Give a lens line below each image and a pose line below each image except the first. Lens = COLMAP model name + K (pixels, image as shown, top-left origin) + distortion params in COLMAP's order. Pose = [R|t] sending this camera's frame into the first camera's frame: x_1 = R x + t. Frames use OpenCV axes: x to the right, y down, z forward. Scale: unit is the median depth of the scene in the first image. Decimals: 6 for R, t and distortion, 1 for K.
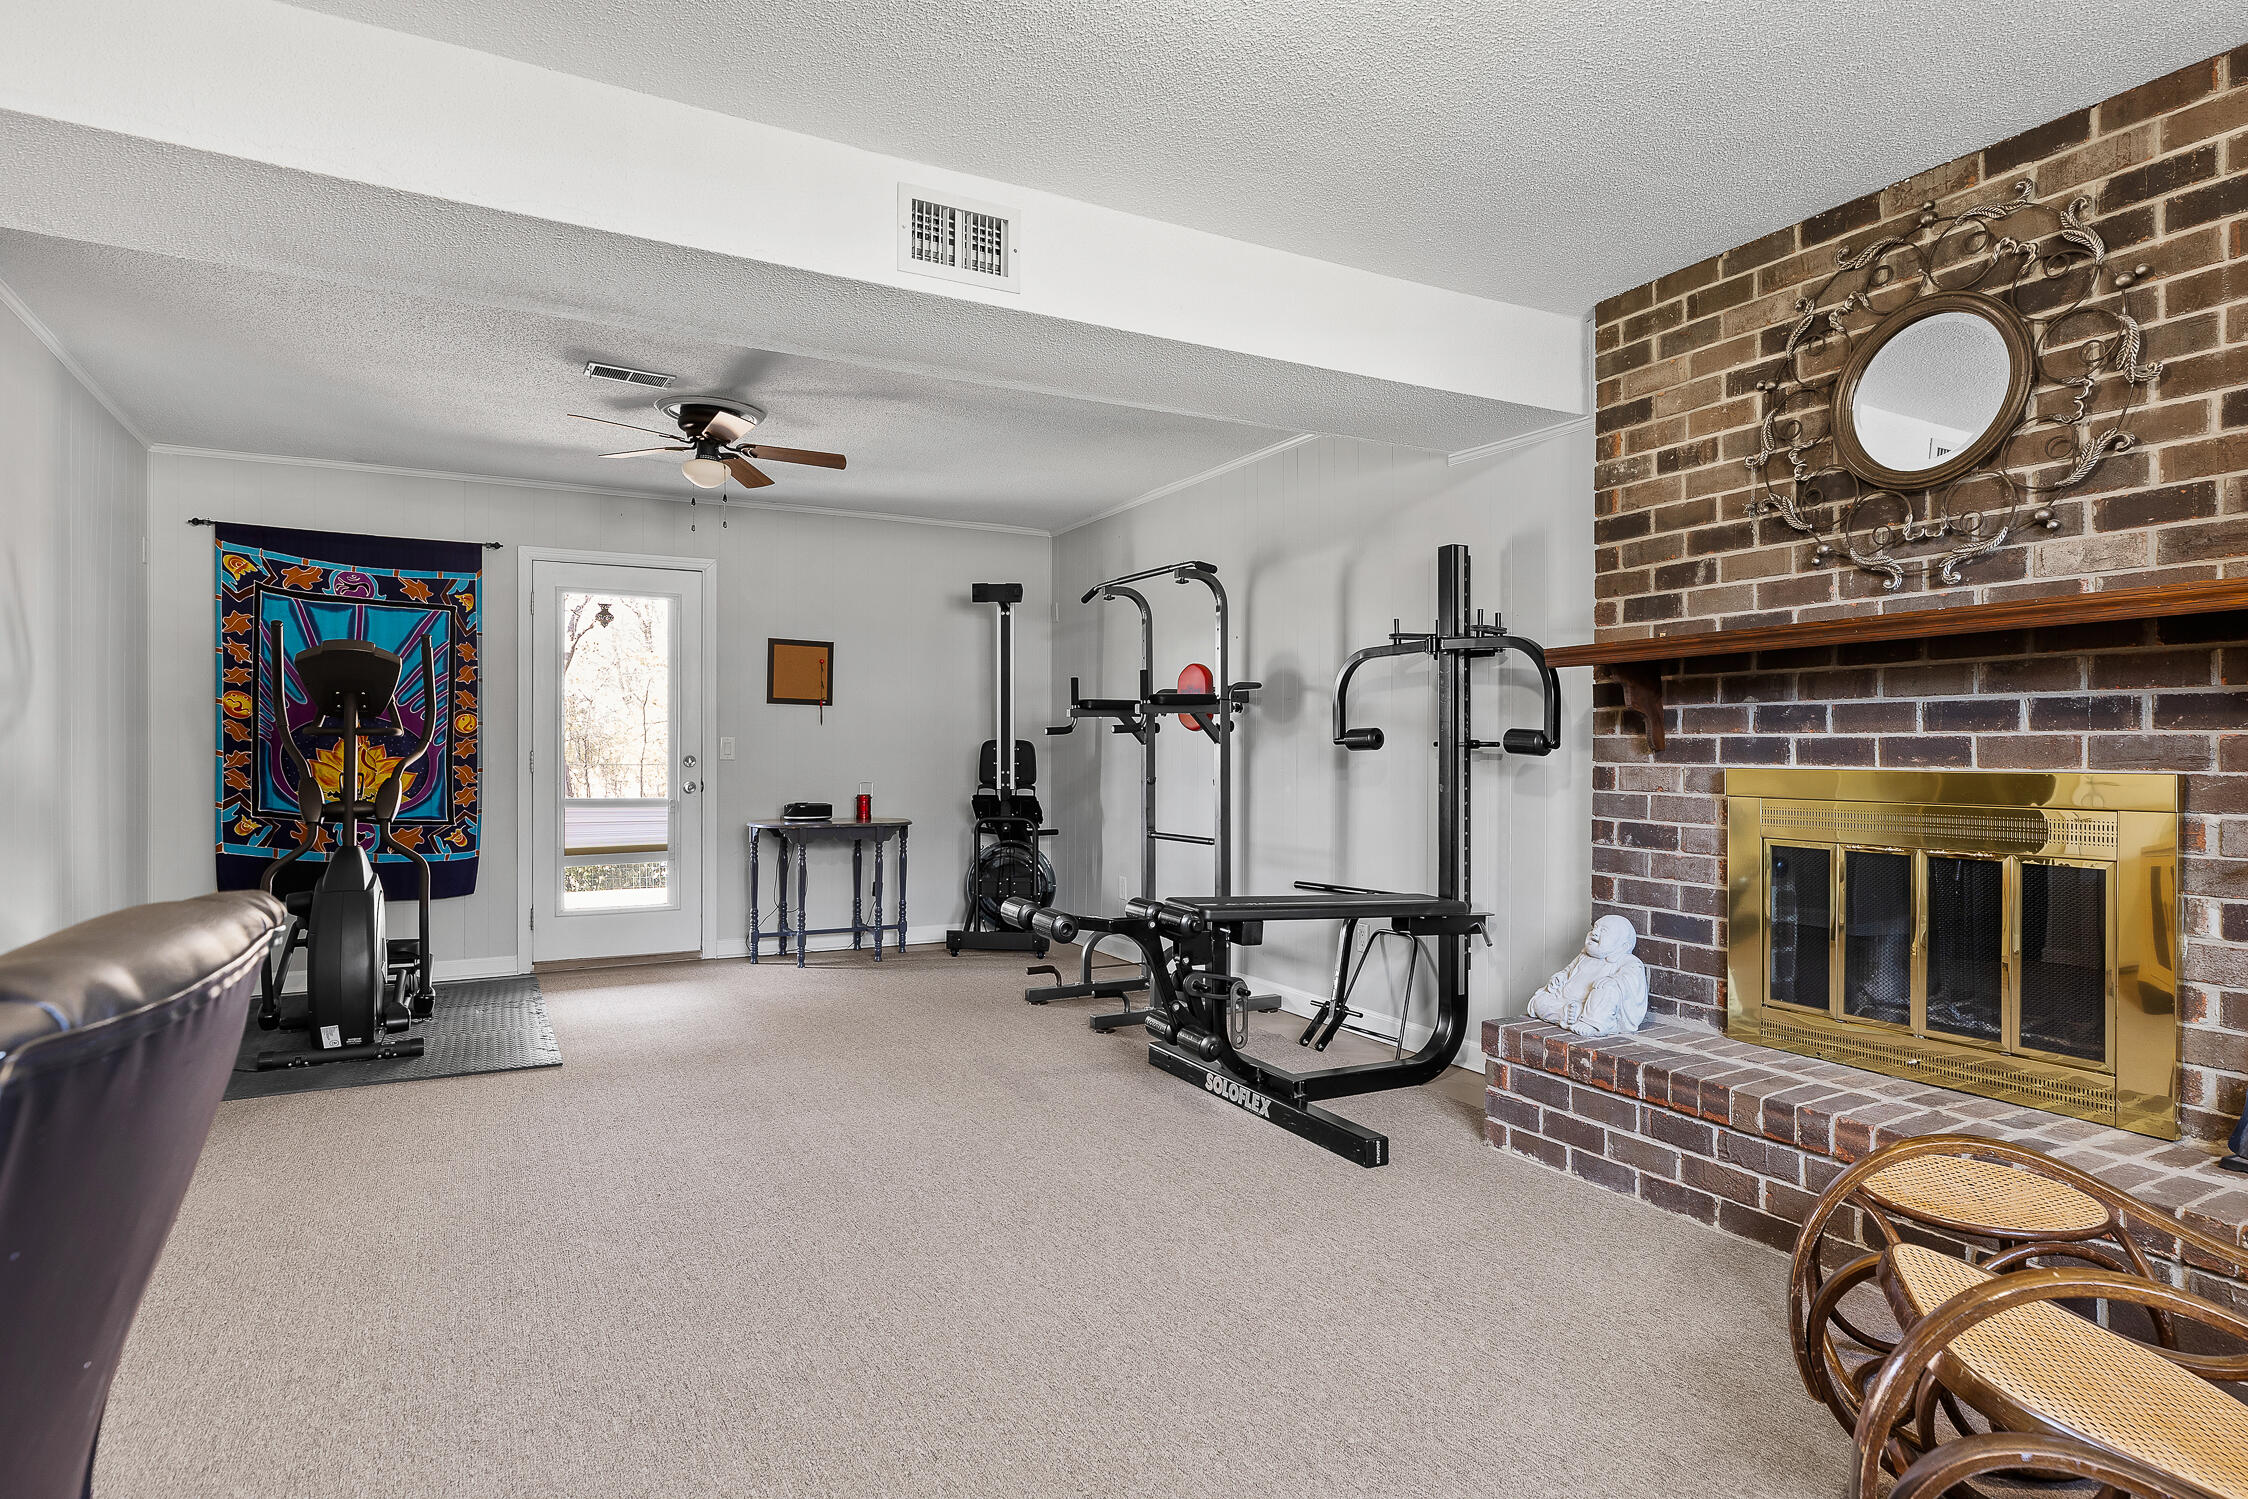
lens RADIAL K [[1216.0, 0, 1124.0], [0, 1216.0, 749.5], [0, 0, 1]] dist [0.001932, 0.000861]
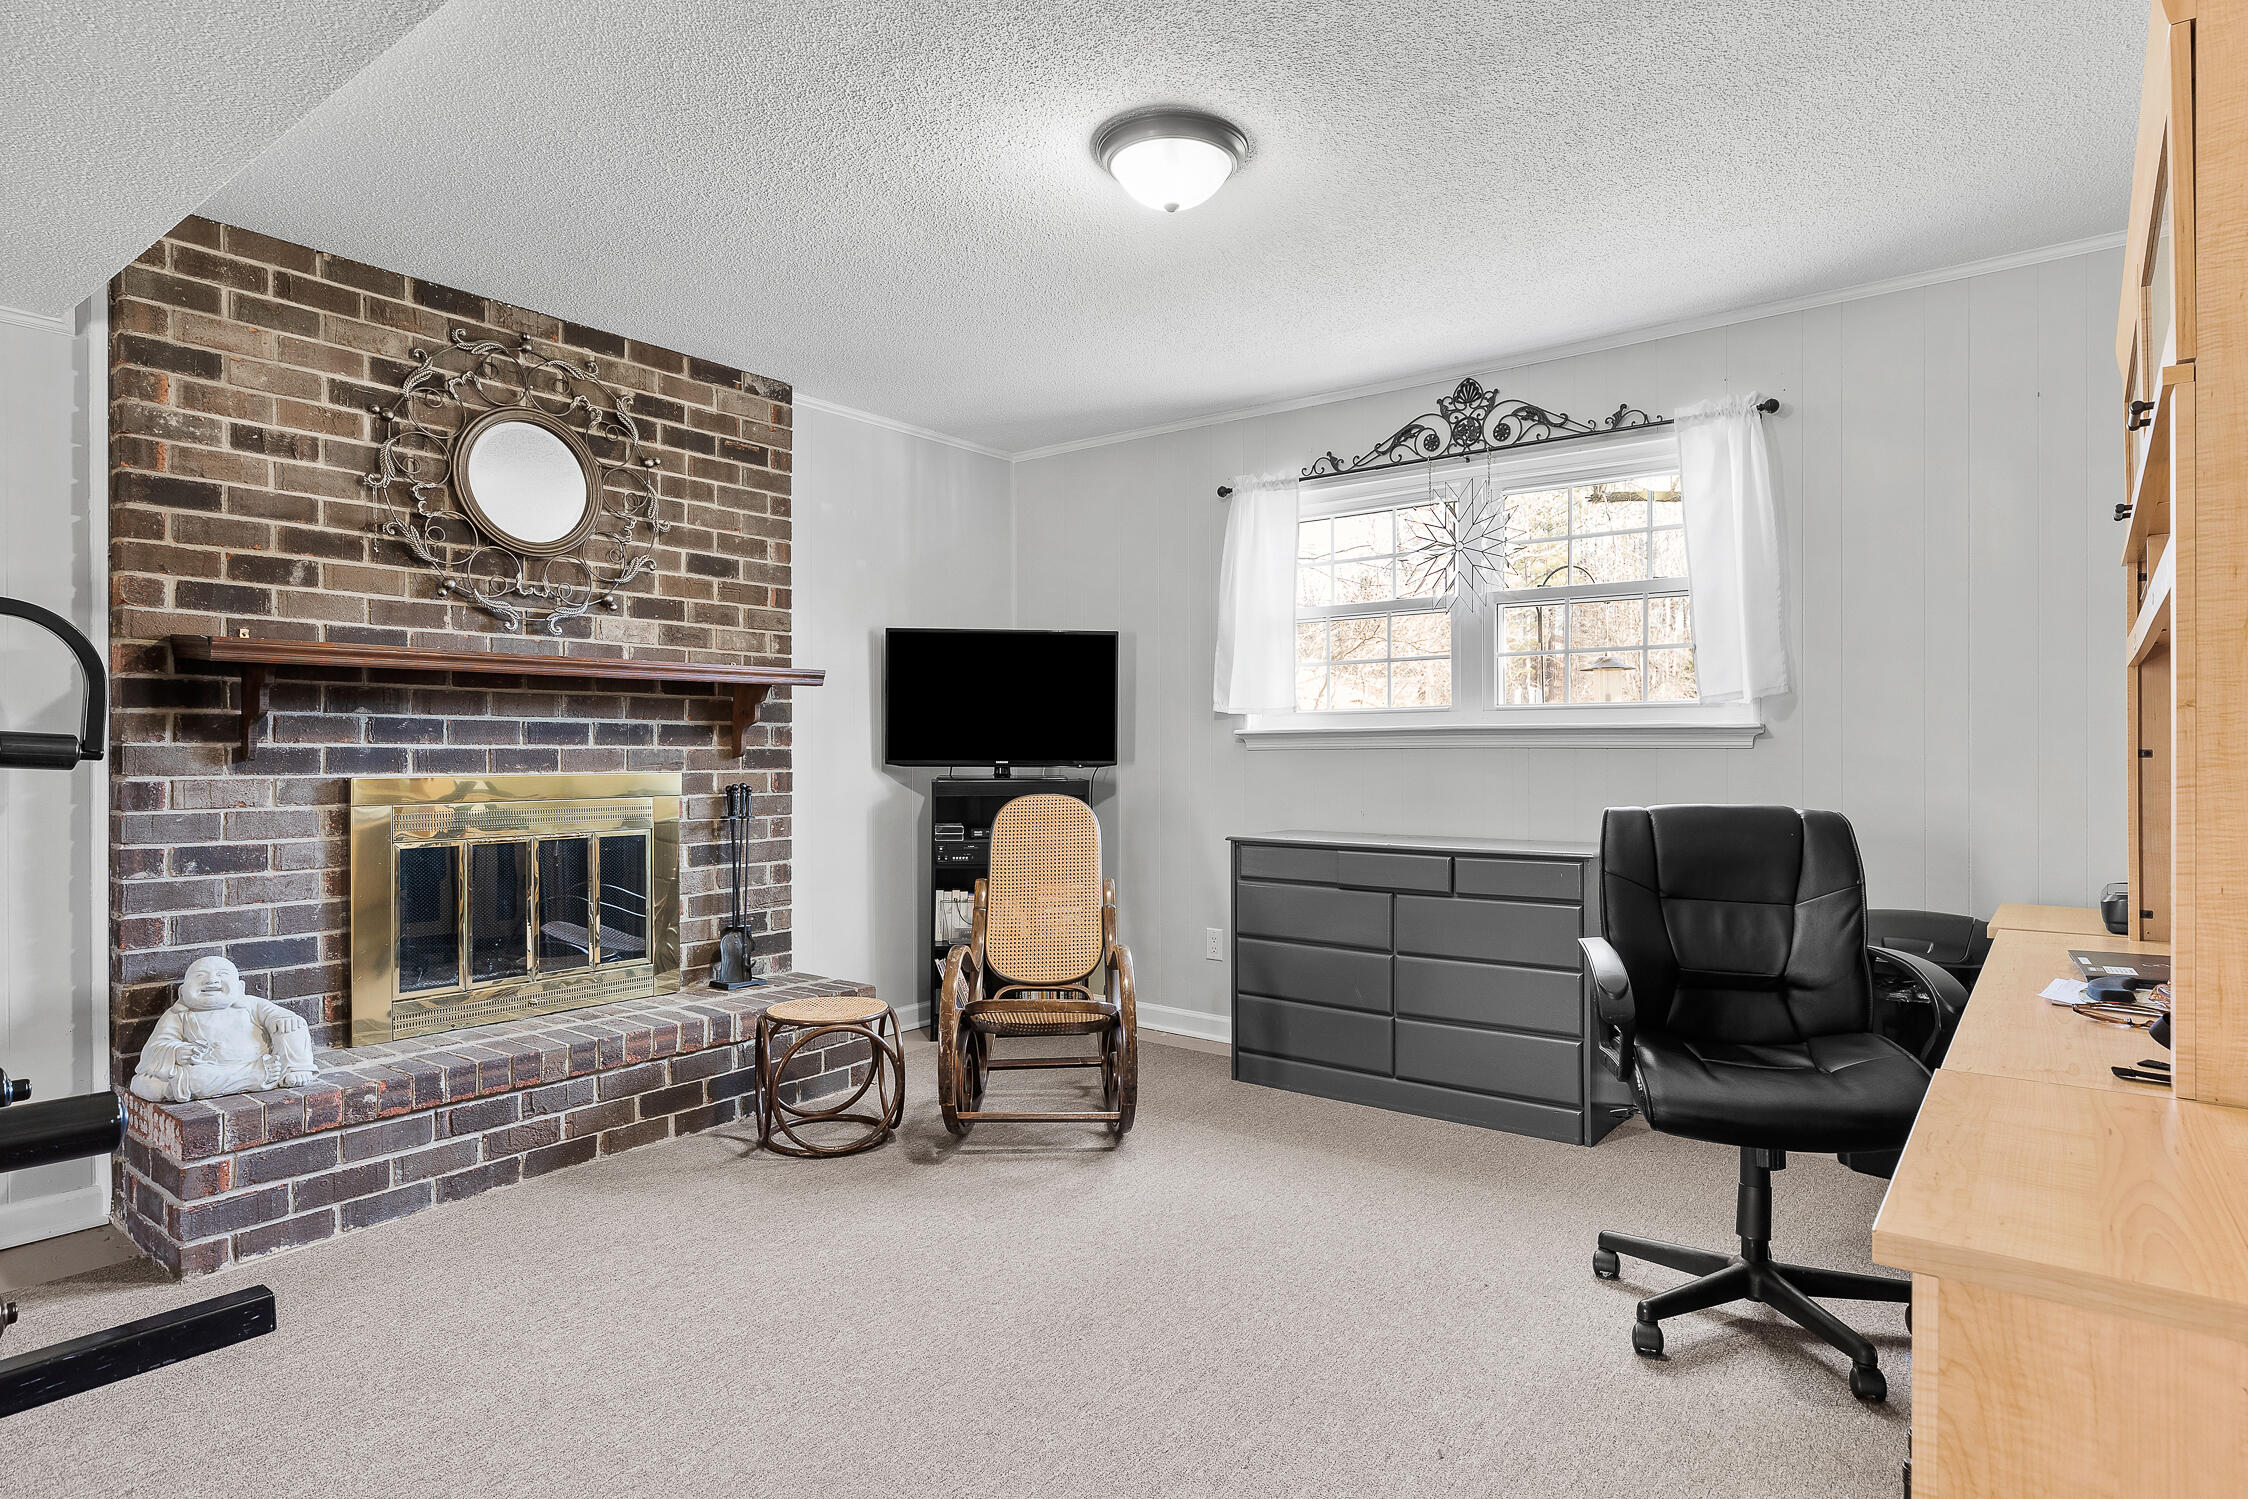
lens RADIAL K [[1216.0, 0, 1124.0], [0, 1216.0, 749.5], [0, 0, 1]] dist [0.001932, 0.000861]
pose [[-0.401075, 0.001568, 0.916044, -0.702297], [0.000215, 0.999999, -0.001617, -0.006687], [-0.916045, -0.000452, -0.401075, 0.851000]]
